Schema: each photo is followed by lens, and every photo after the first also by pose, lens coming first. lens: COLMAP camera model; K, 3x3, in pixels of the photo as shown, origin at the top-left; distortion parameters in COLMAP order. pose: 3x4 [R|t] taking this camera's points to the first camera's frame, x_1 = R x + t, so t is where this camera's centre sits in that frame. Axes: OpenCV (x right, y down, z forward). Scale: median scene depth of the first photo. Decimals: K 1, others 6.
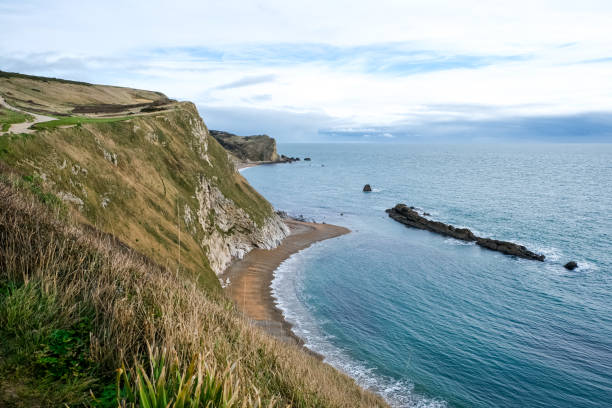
lens RADIAL K [[489.5, 0, 308.1], [0, 489.5, 190.6], [0, 0, 1]] dist [-0.038237, 0.009021]
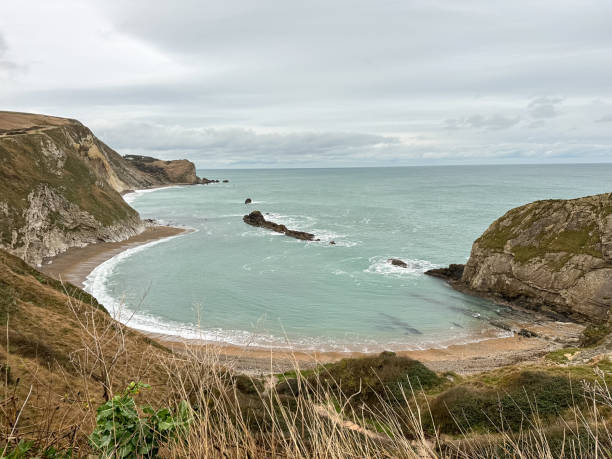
lens RADIAL K [[424.1, 0, 308.4], [0, 424.1, 230.3], [0, 0, 1]] dist [0.067464, -0.084013]
pose [[0.988061, -0.033112, 0.150460, 0.200889], [0.025774, 0.998394, 0.050458, 0.033597], [-0.151889, -0.045977, 0.987328, -0.149116]]
